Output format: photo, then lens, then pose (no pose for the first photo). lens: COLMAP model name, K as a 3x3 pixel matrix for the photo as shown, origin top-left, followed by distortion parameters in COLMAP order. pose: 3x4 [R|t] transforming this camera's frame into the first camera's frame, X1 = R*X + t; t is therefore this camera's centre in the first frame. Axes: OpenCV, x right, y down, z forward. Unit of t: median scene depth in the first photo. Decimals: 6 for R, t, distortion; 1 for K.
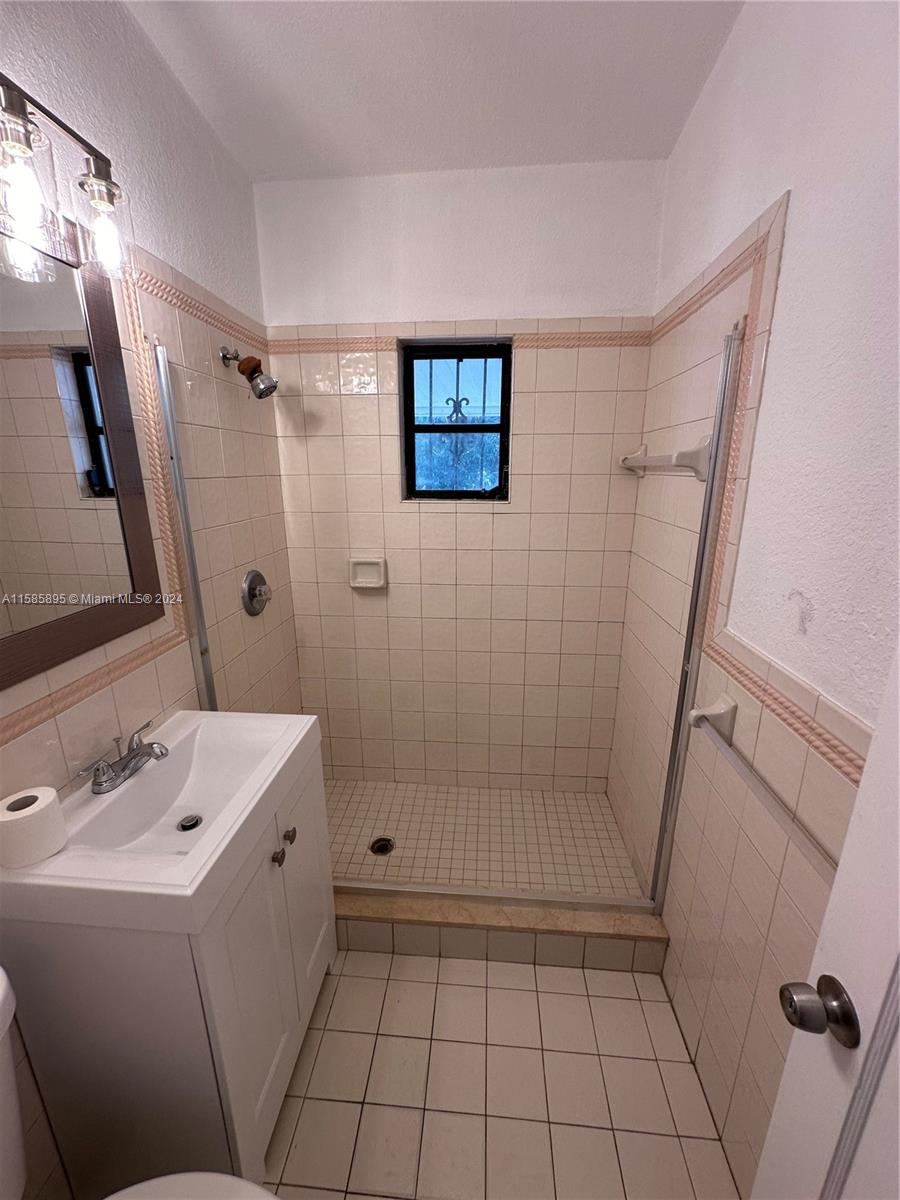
lens RADIAL K [[481.5, 0, 448.6], [0, 481.5, 600.2], [0, 0, 1]] dist [-0.004711, 0.000996]
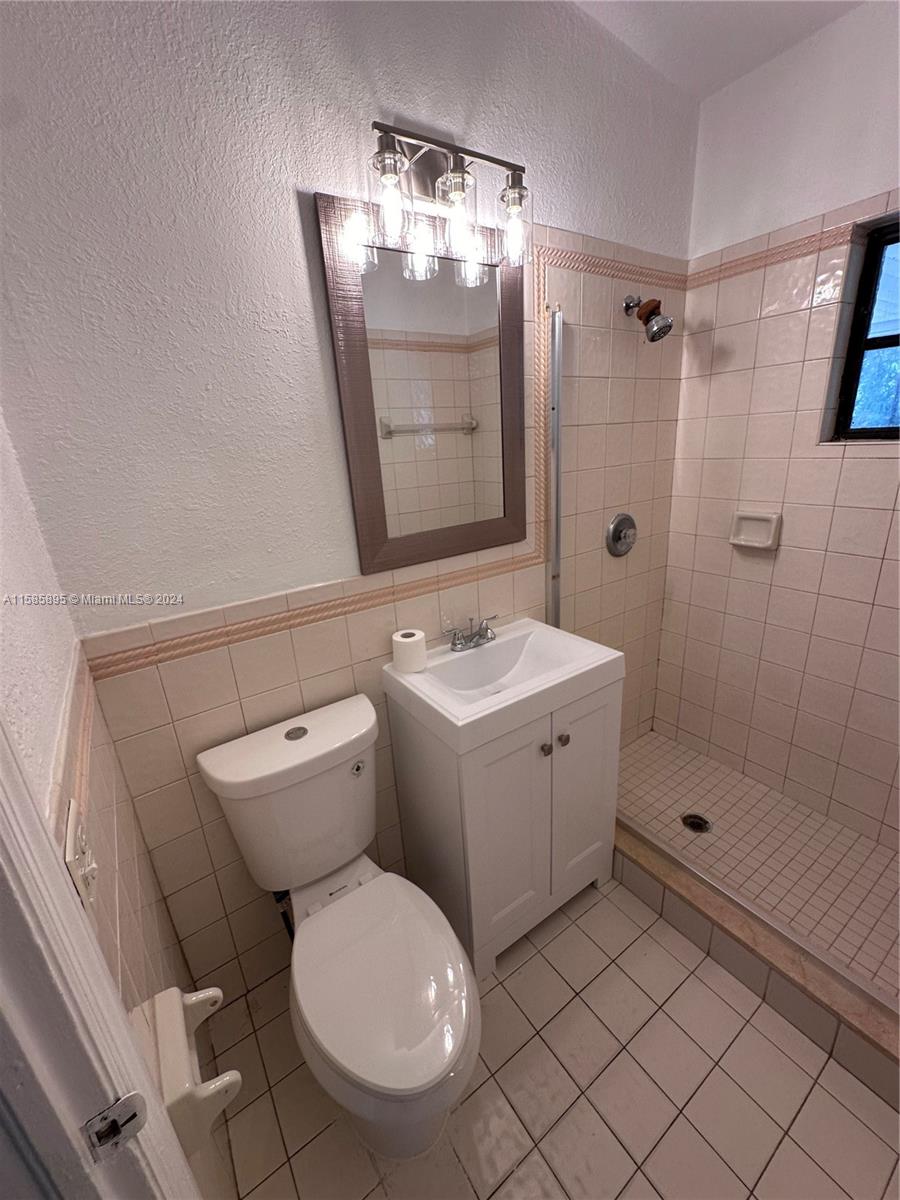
lens RADIAL K [[481.5, 0, 446.8], [0, 481.5, 598.2], [0, 0, 1]] dist [-0.004711, 0.000996]
pose [[0.626030, 0.211106, -0.750680, 0.207874], [-0.147897, 0.977329, 0.151505, 0.018604], [0.765645, 0.016176, 0.643060, 0.027375]]
